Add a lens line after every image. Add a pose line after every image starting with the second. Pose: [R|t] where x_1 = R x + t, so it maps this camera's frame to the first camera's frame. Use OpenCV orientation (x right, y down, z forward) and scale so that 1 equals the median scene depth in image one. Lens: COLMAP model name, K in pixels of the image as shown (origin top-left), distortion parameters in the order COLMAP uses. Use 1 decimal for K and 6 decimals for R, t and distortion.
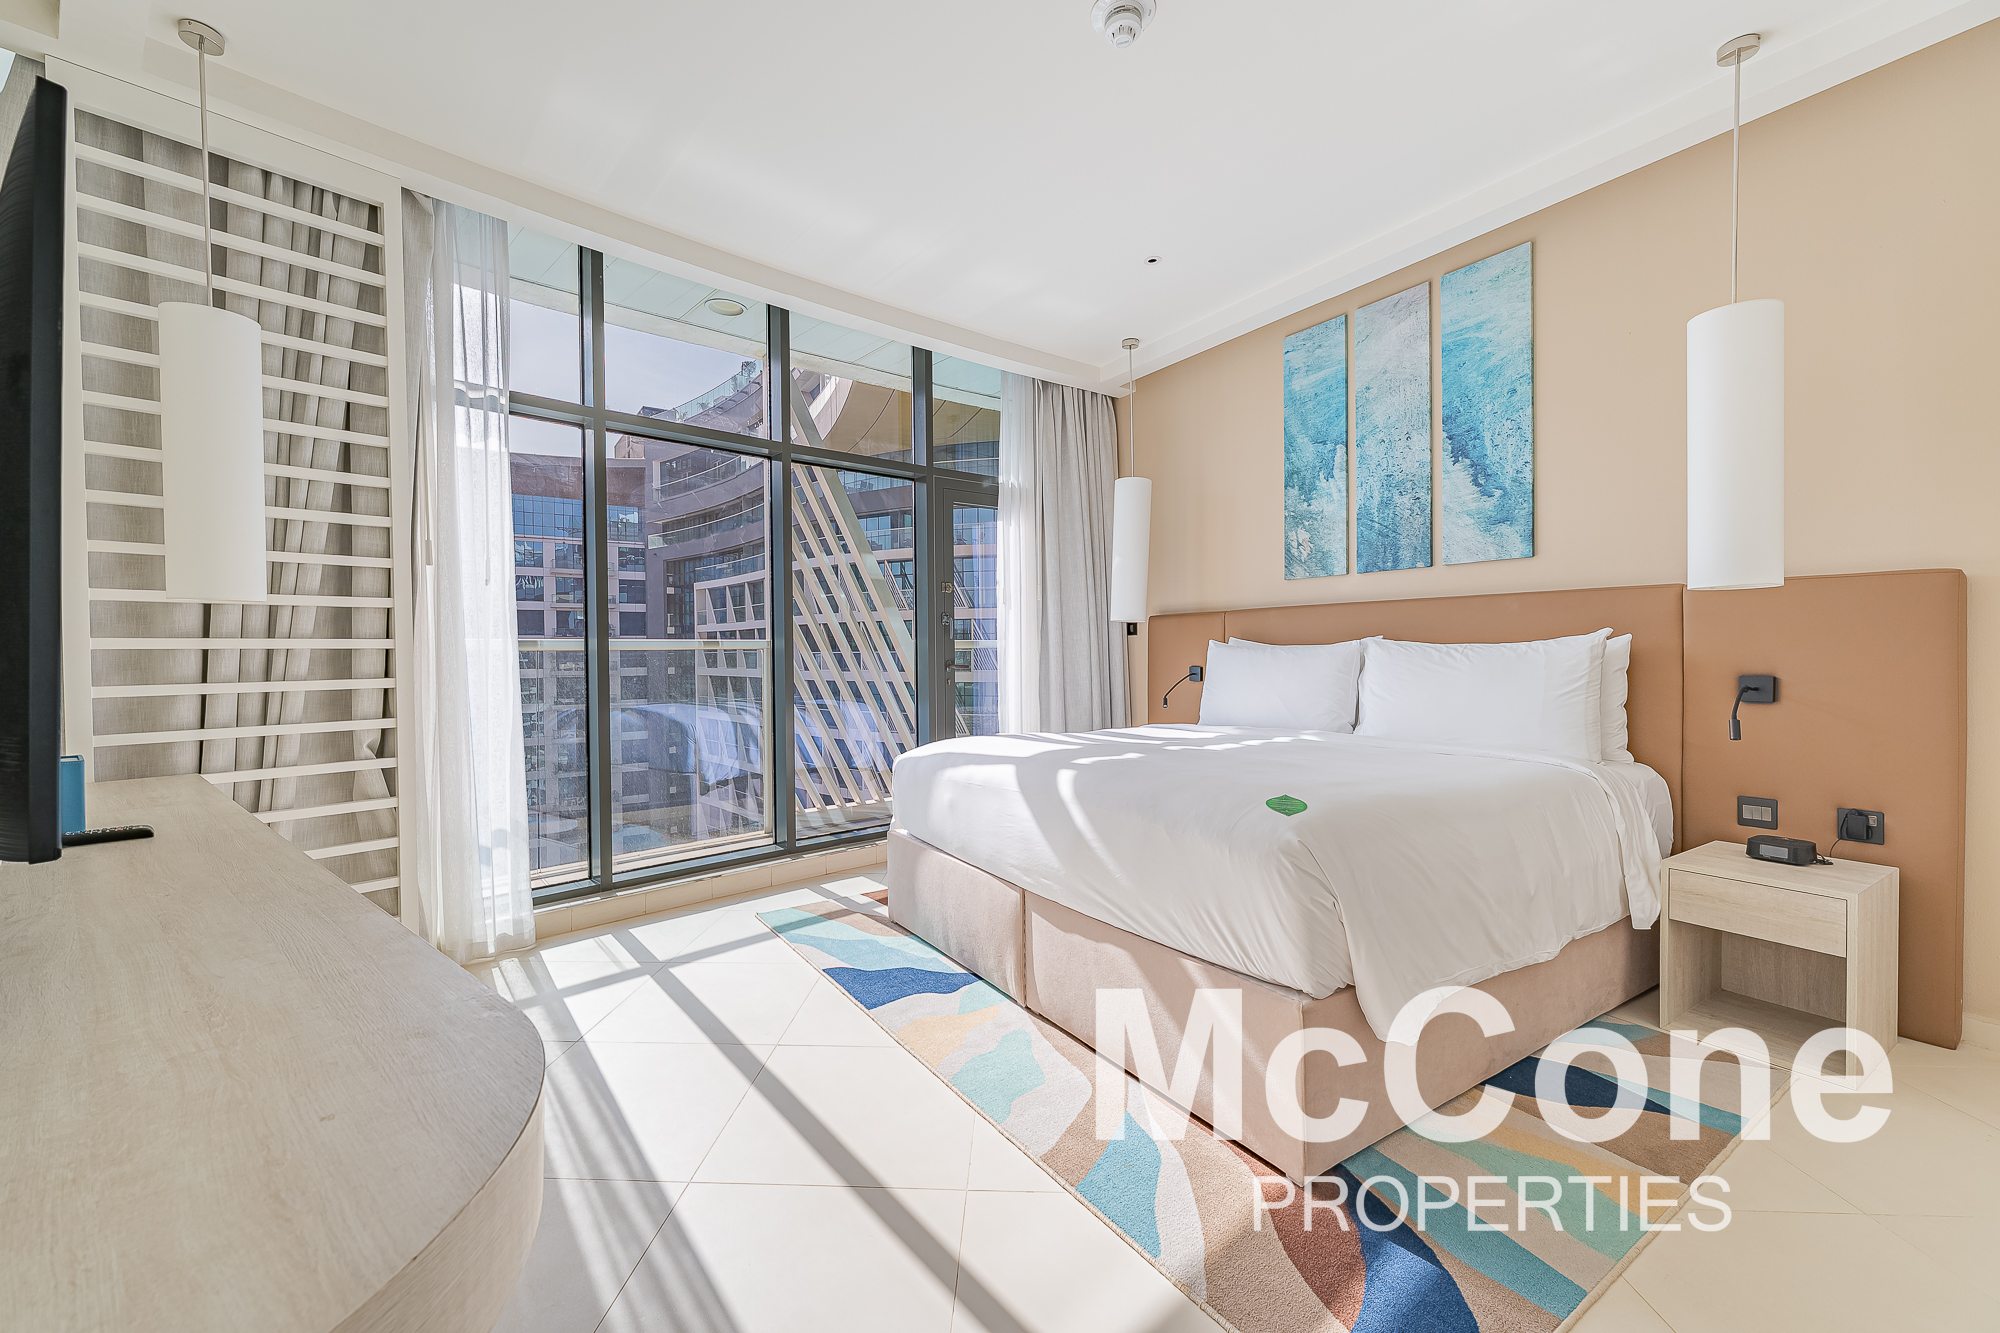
lens RADIAL K [[789.4, 0, 1000.0], [0, 789.4, 666.5], [0, 0, 1]] dist [0.000396, 0.000190]
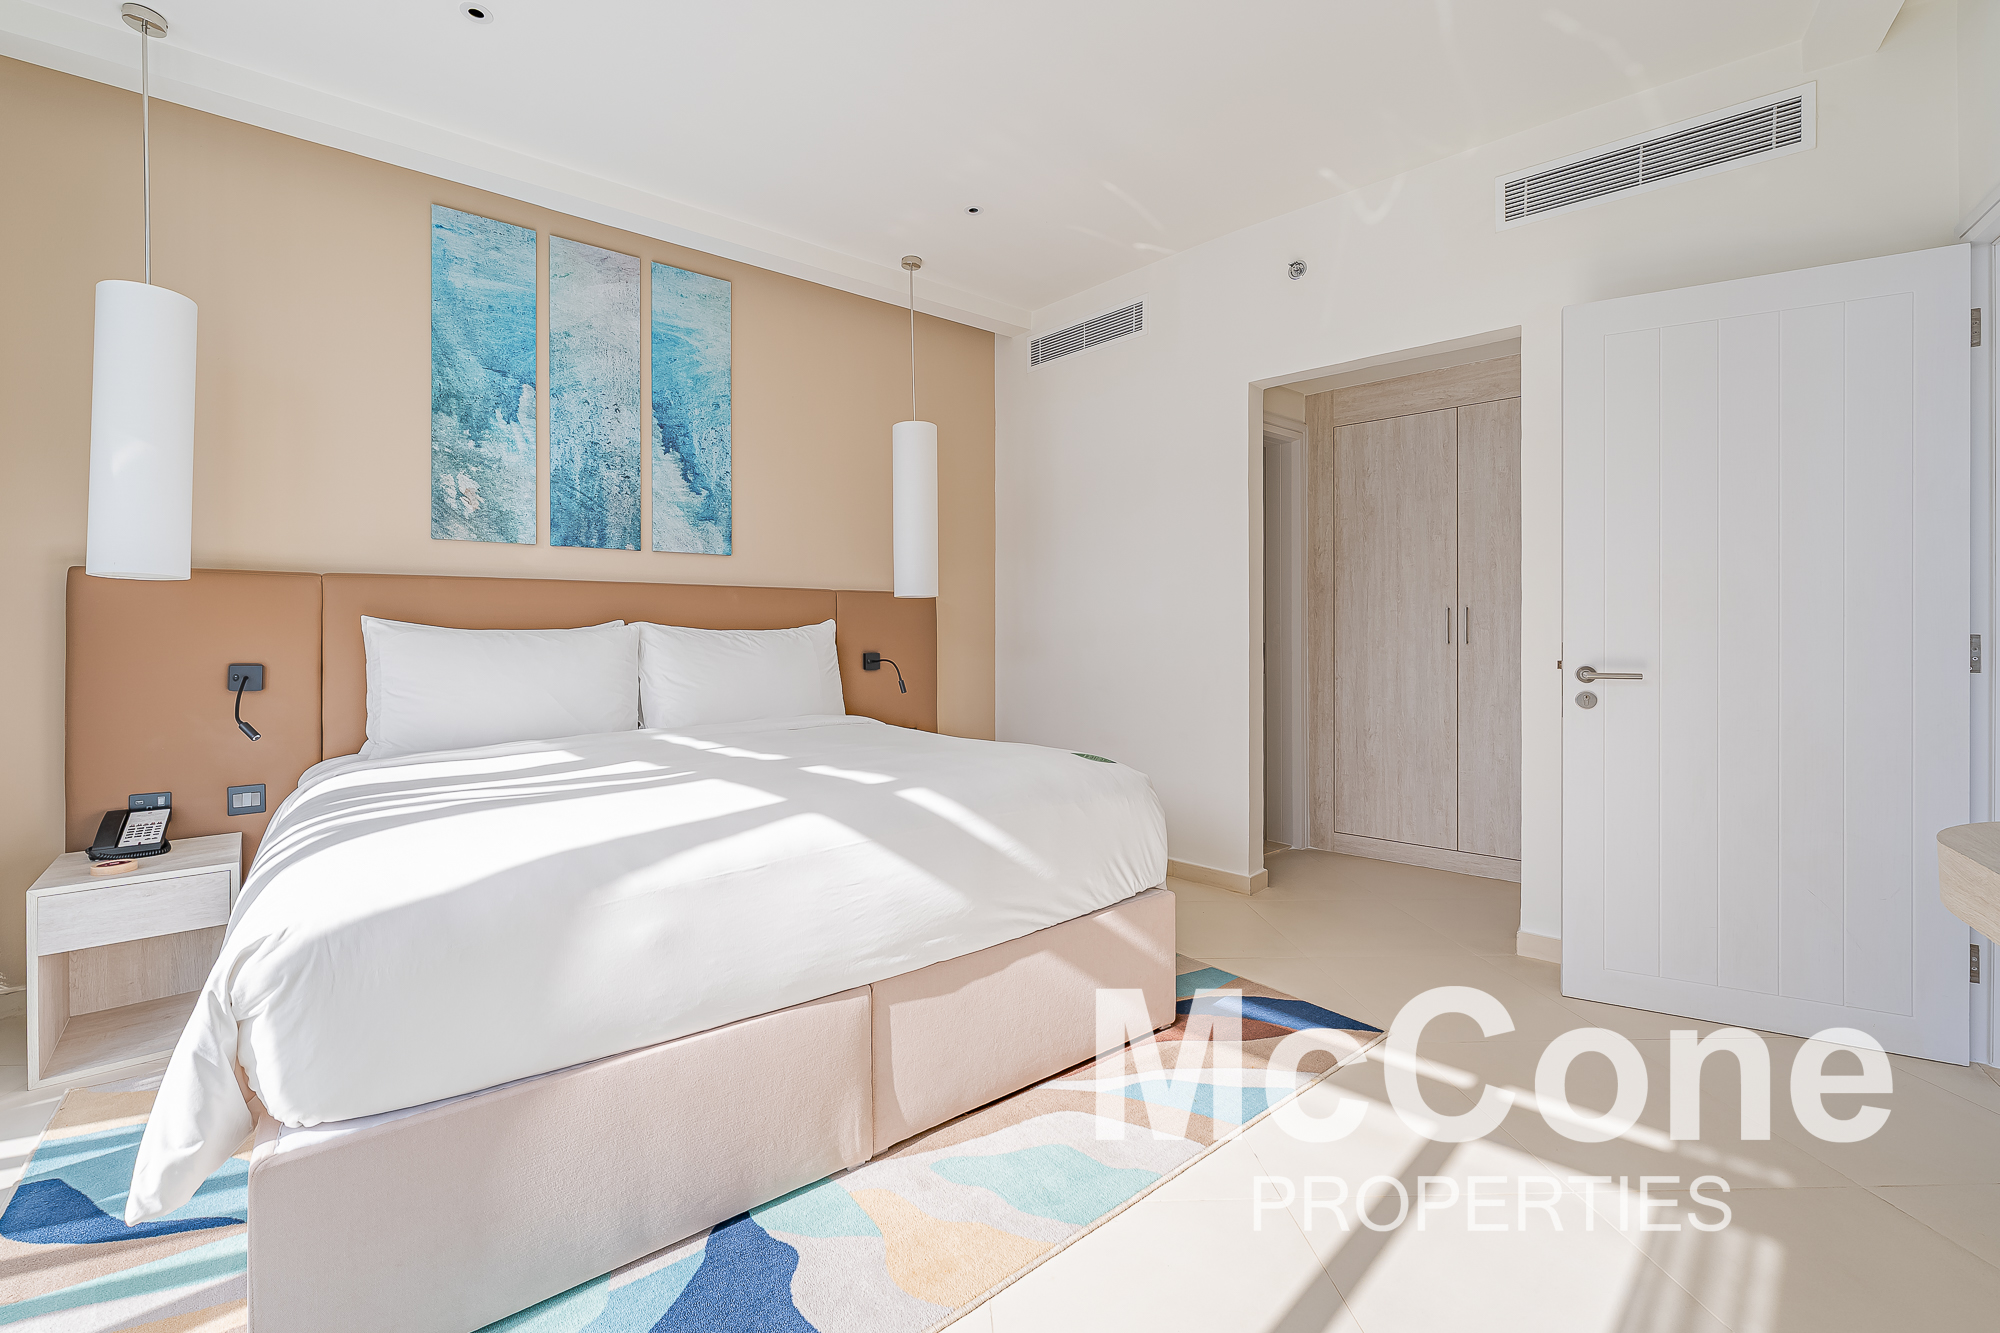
lens RADIAL K [[785.6, 0, 998.4], [0, 785.6, 630.6], [0, 0, 1]] dist [-0.000237, 0.000025]
pose [[-0.055220, 0.007621, 0.998445, -0.449216], [0.018975, 0.999798, -0.006582, -0.013518], [-0.998294, 0.018582, -0.055354, 0.623883]]
